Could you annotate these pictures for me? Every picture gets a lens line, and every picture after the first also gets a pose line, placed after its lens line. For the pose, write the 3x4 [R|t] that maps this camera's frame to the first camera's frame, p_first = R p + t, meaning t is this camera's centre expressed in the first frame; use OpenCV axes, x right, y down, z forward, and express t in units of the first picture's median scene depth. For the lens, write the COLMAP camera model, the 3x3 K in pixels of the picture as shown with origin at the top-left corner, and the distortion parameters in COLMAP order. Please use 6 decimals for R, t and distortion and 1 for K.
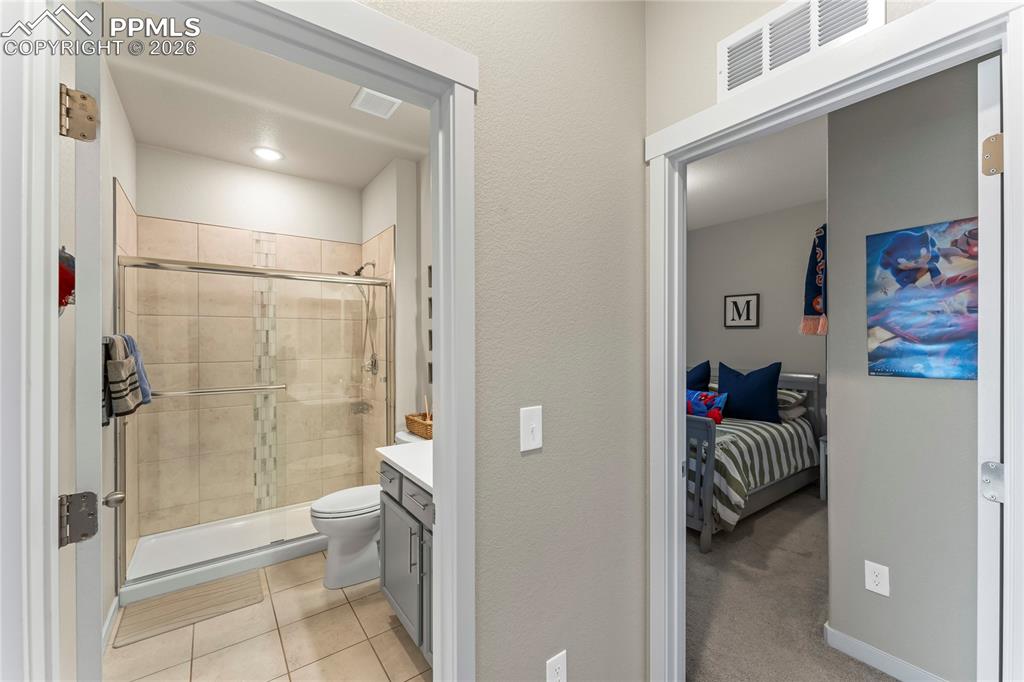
lens RADIAL K [[410.3, 0, 512.3], [0, 410.3, 340.7], [0, 0, 1]] dist [-0.000665, -0.000072]
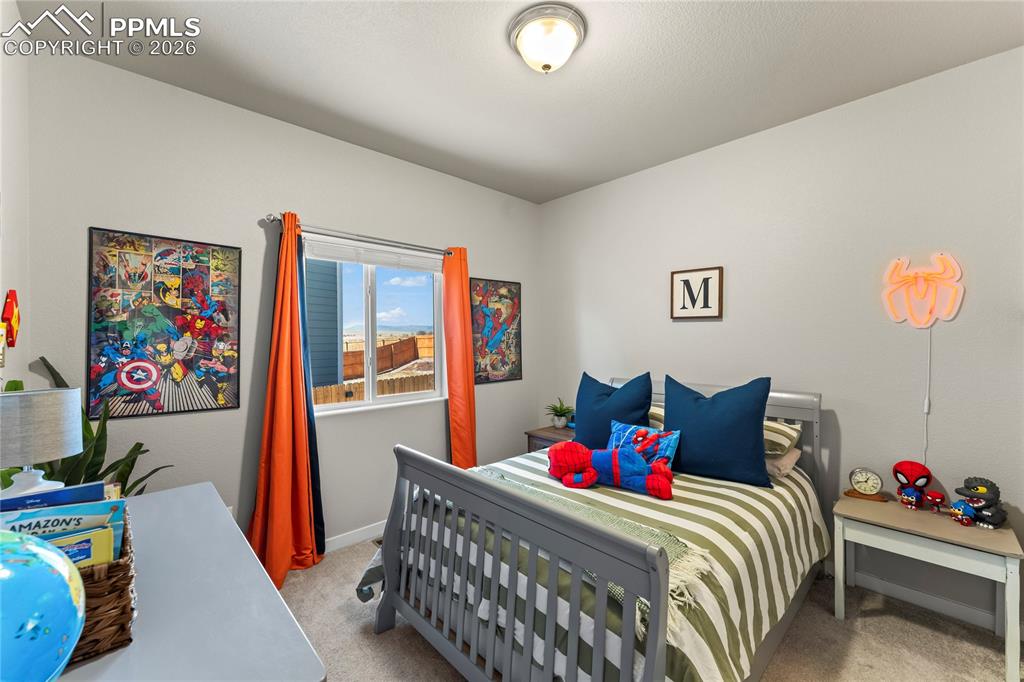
lens RADIAL K [[410.3, 0, 511.4], [0, 410.3, 340.6], [0, 0, 1]] dist [-0.000665, -0.000072]
pose [[0.991966, -0.001791, 0.126489, 0.214887], [0.001256, 0.999990, 0.004313, -0.001388], [-0.126496, -0.004119, 0.991959, 0.455116]]
